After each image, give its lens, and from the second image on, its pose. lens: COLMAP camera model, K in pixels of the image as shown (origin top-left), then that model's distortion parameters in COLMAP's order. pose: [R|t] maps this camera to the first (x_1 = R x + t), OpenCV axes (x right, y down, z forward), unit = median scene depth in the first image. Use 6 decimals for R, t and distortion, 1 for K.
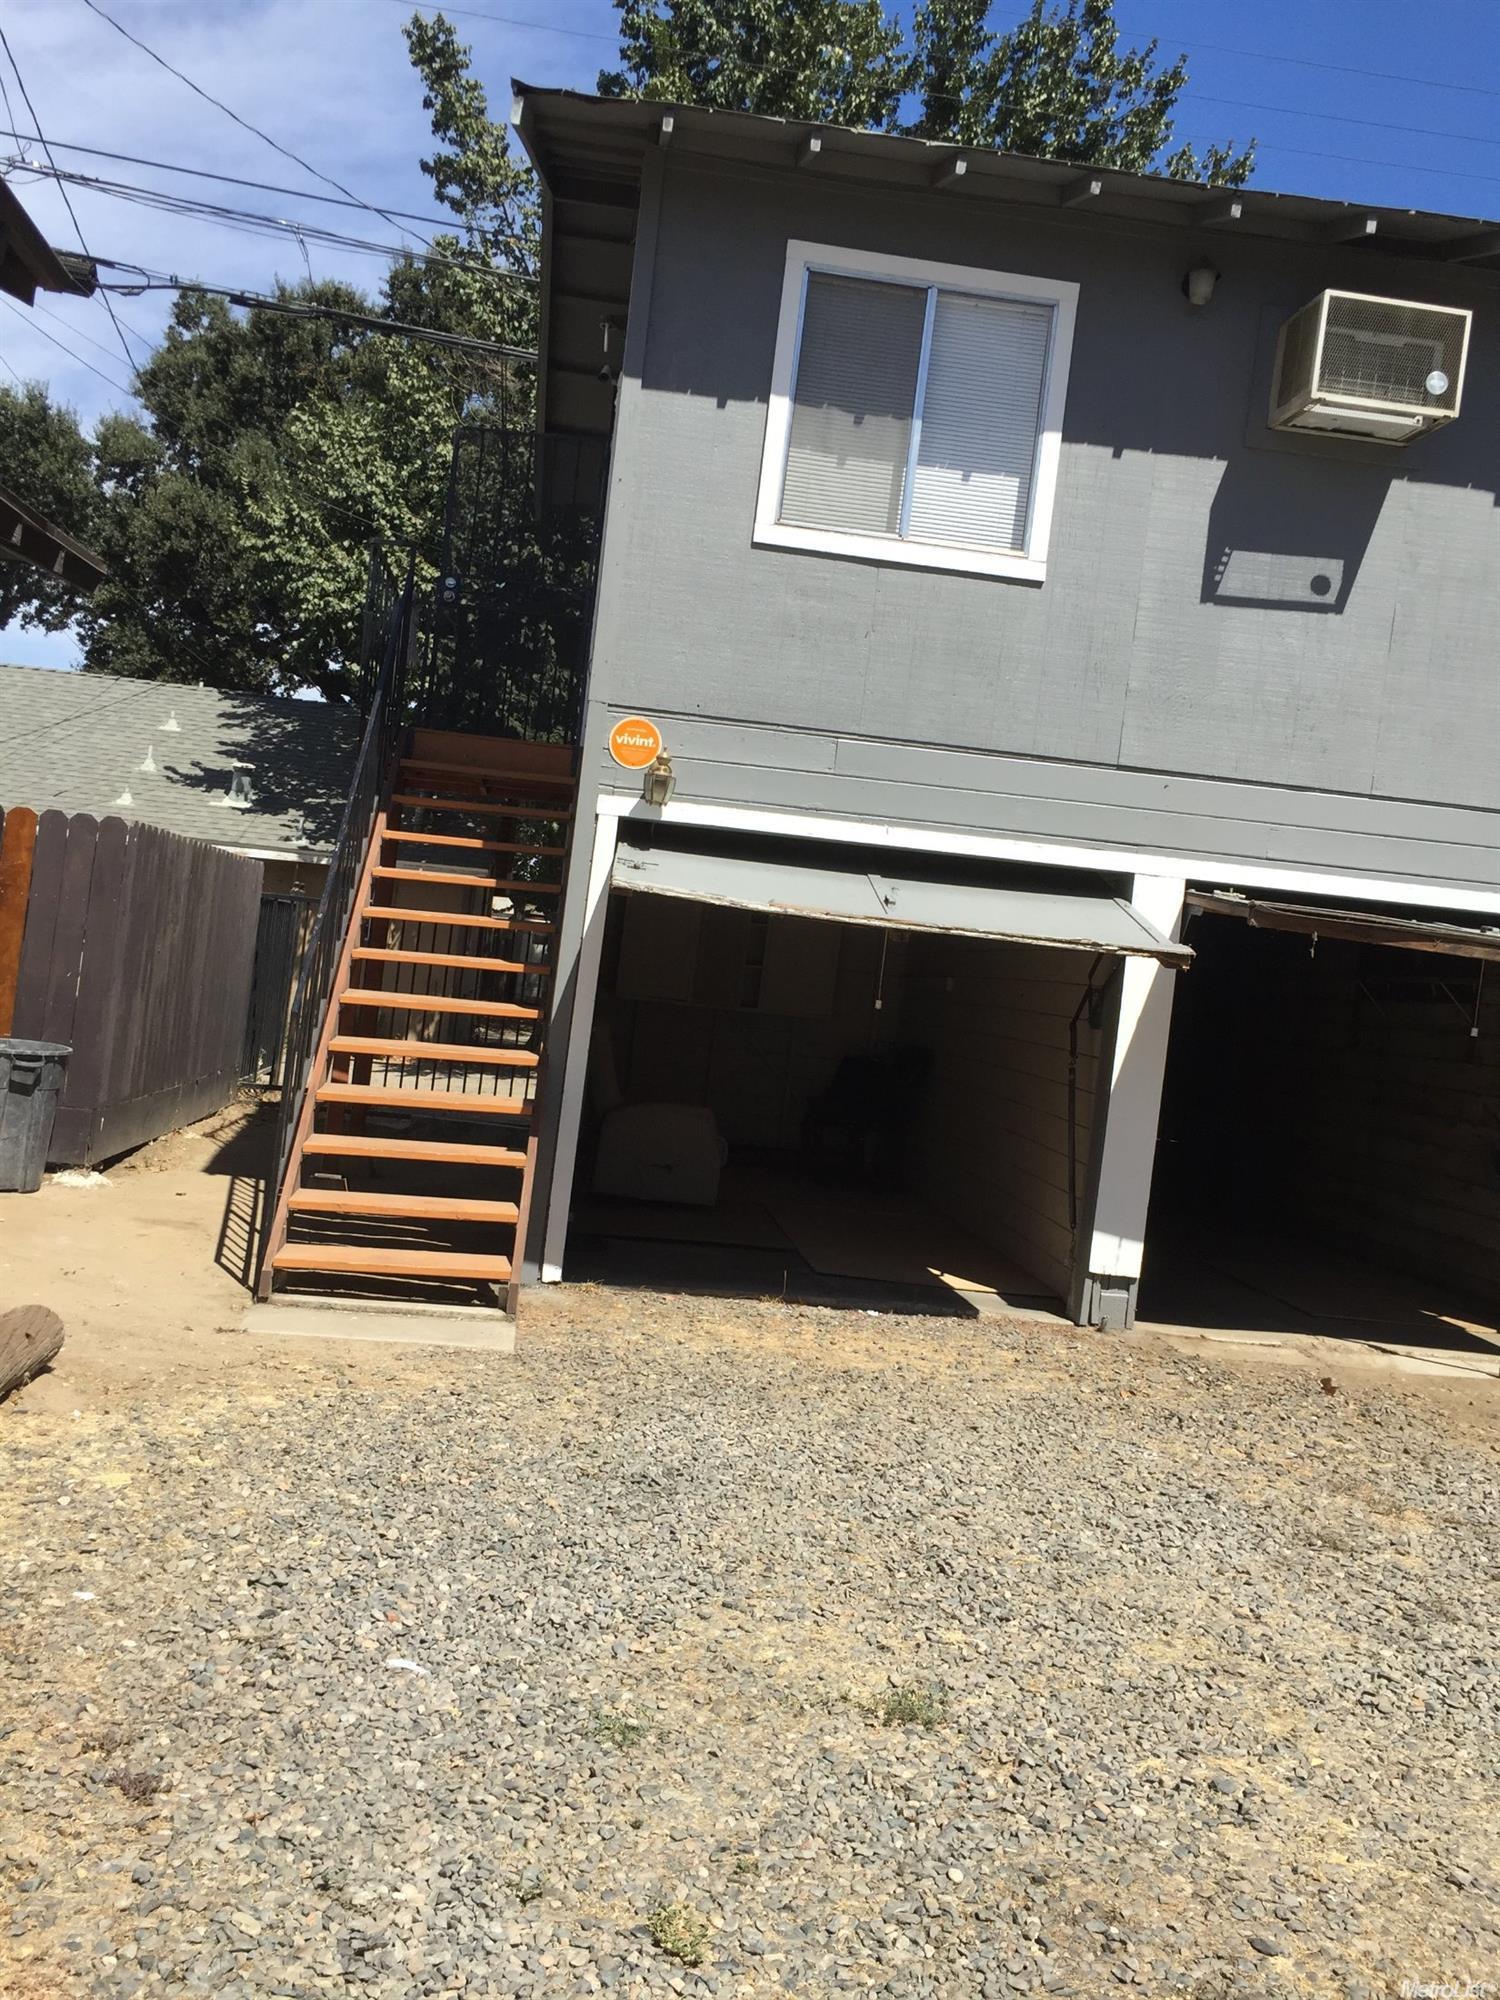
lens RADIAL K [[1709.0, 0, 745.0], [0, 1709.0, 1009.4], [0, 0, 1]] dist [0.114952, -0.168814]
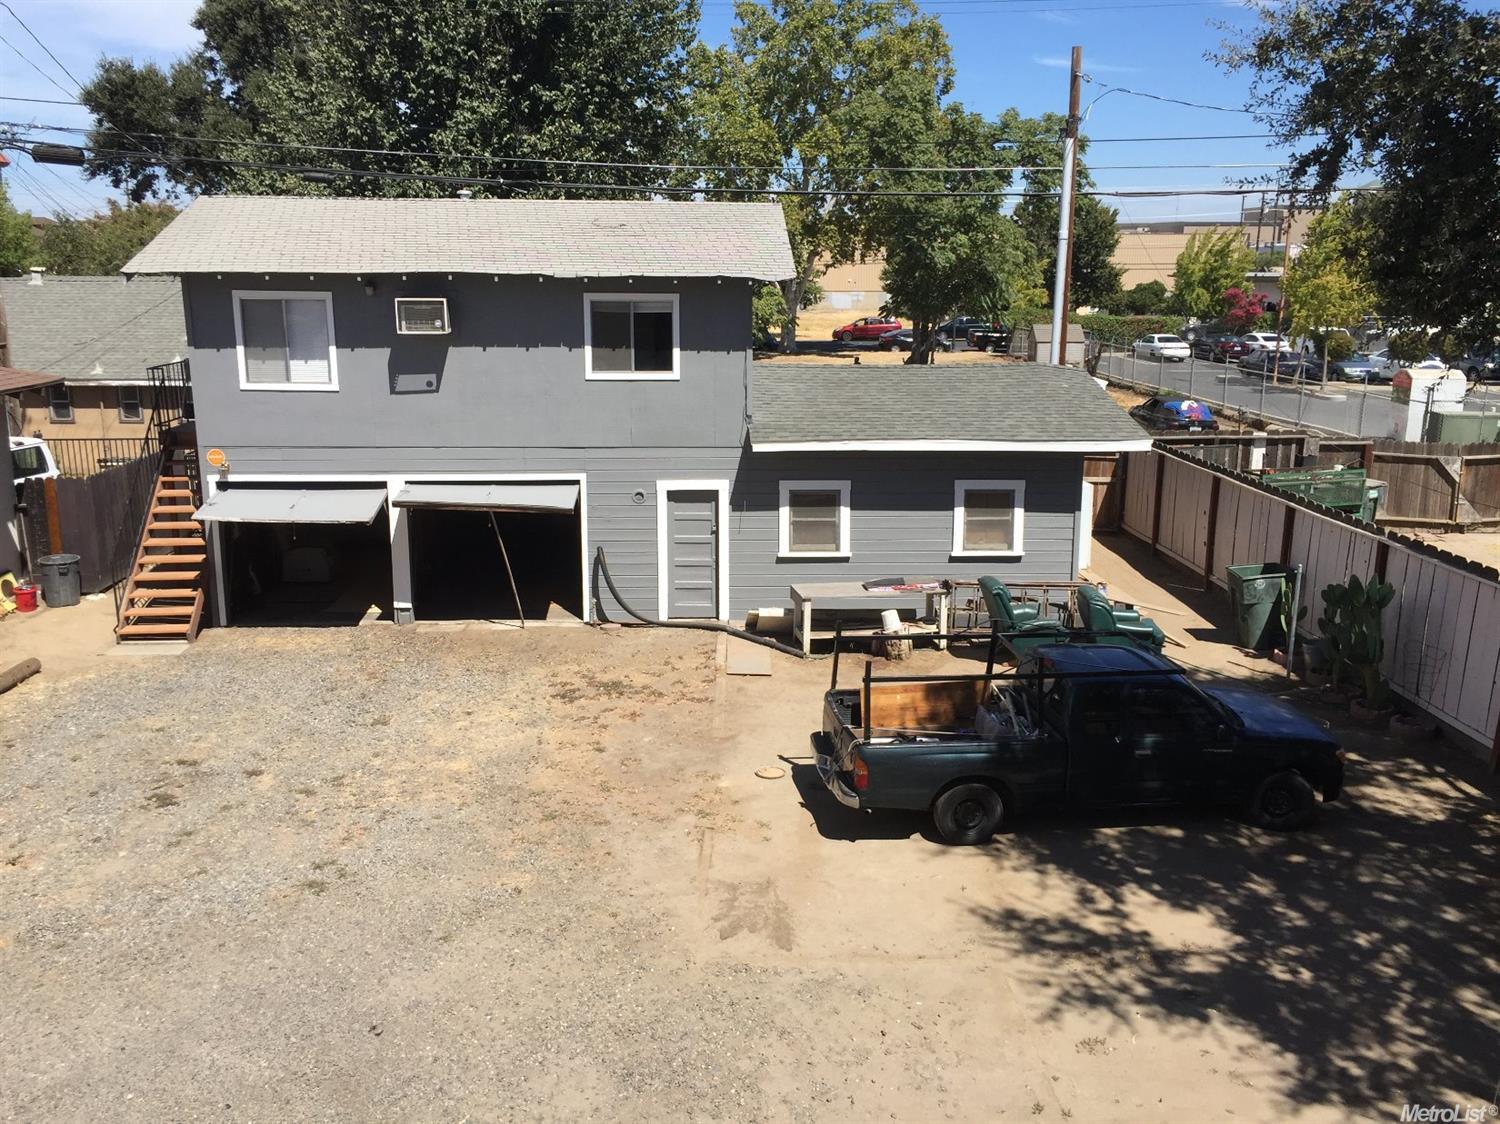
lens RADIAL K [[1281.7, 0, 687.9], [0, 1281.7, 559.6], [0, 0, 1]] dist [0.114952, -0.168814]
pose [[0.990939, -0.081964, -0.106407, 1.011891], [0.101299, 0.976279, 0.191356, -0.335658], [0.088199, -0.200401, 0.975736, -1.253708]]
